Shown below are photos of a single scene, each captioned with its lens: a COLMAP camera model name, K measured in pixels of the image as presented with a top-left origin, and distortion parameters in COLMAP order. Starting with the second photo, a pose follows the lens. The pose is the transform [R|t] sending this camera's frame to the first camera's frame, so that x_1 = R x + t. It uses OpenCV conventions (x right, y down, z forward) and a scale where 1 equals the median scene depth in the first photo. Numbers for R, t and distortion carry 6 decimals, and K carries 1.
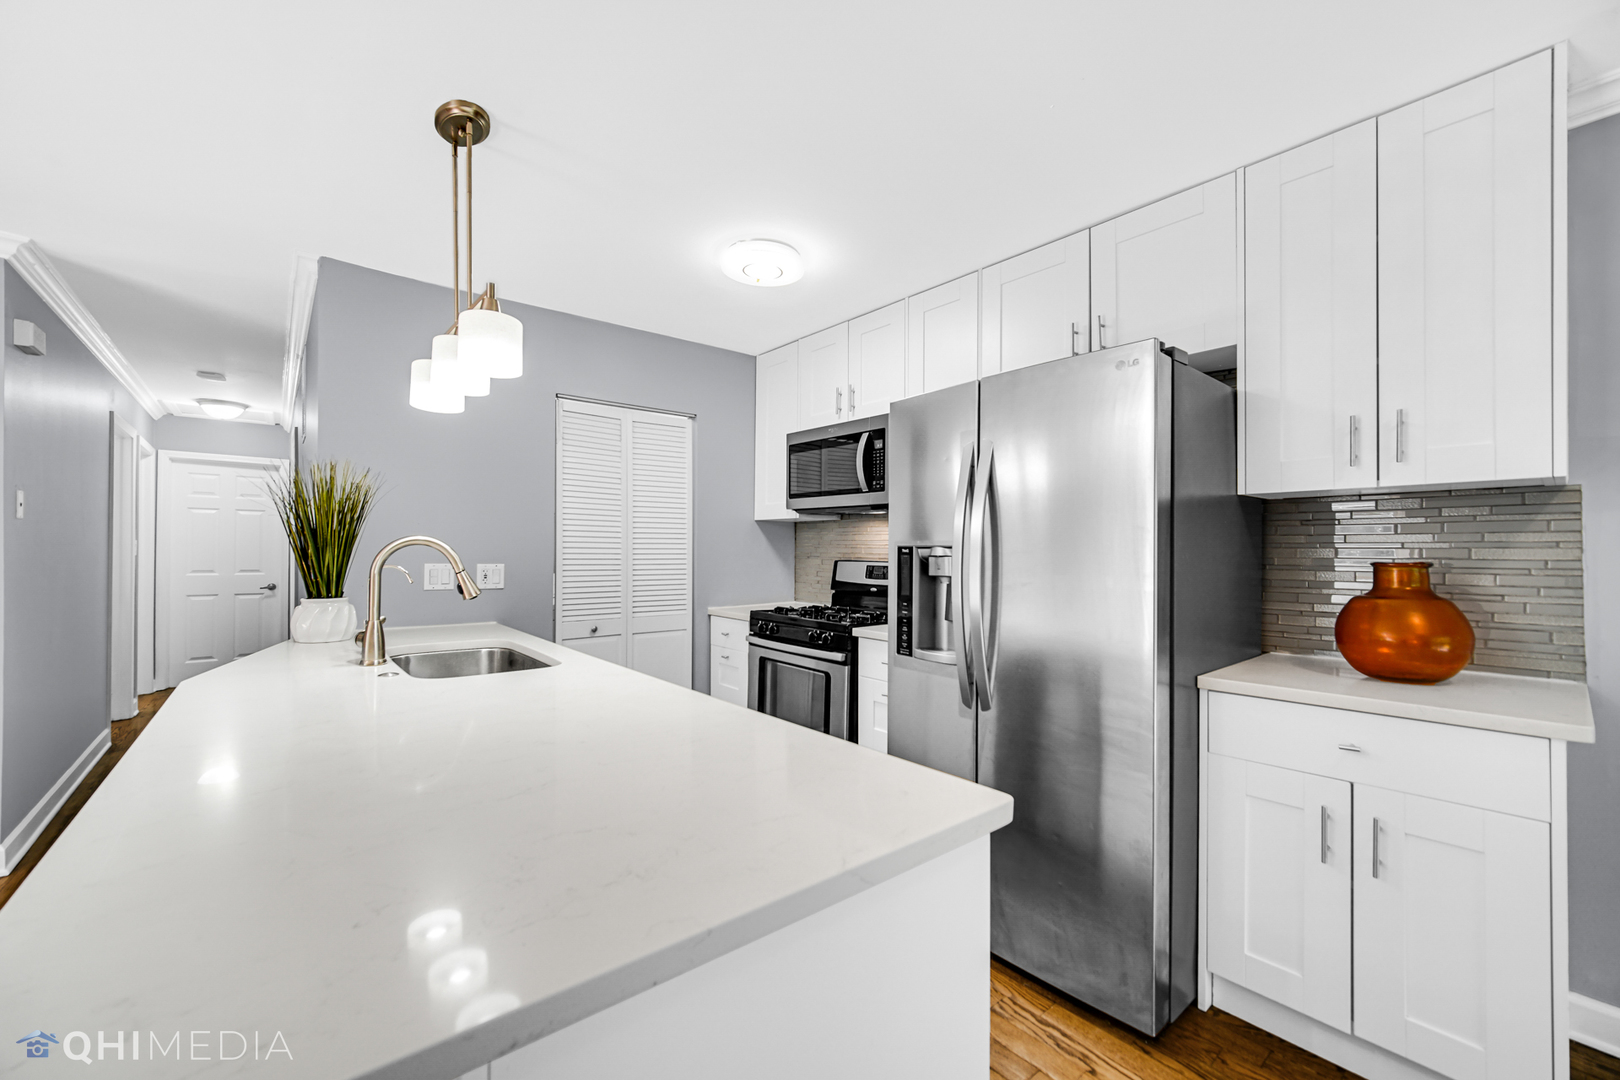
lens RADIAL K [[642.4, 0, 801.6], [0, 642.4, 544.9], [0, 0, 1]] dist [0.002946, 0.000219]
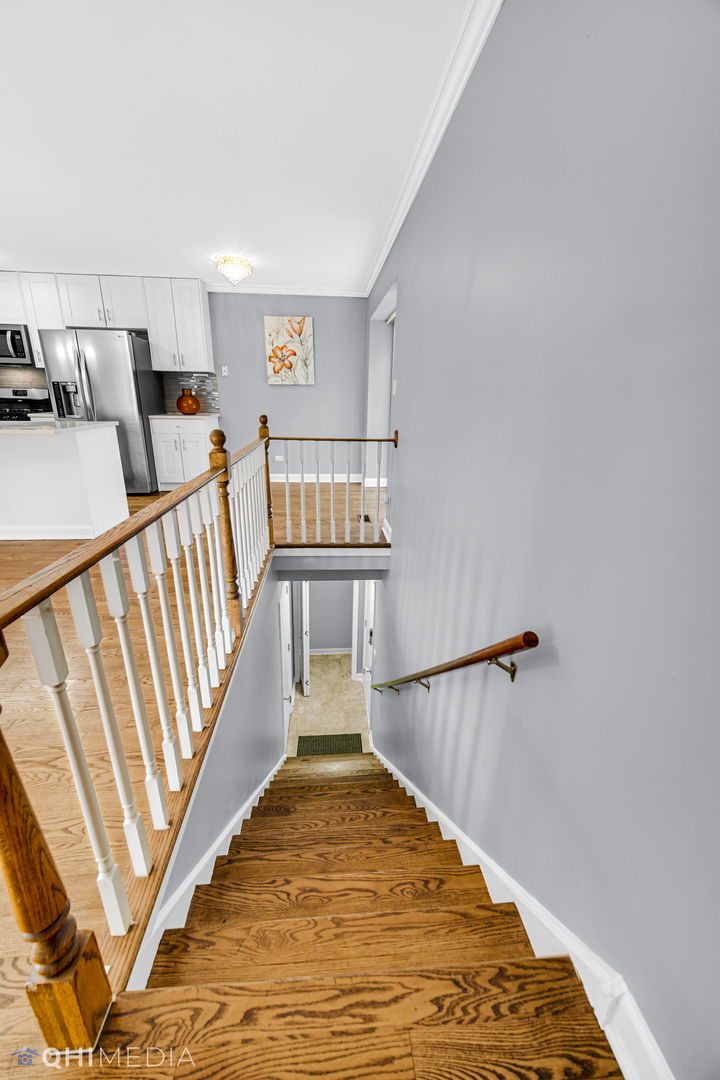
lens RADIAL K [[428.3, 0, 363.9], [0, 428.3, 537.7], [0, 0, 1]] dist [0.002946, 0.000219]
pose [[0.571761, -0.252913, 0.780464, -0.816334], [-0.022630, 0.946074, 0.323159, 0.012098], [-0.820108, -0.202432, 0.535205, -1.532727]]
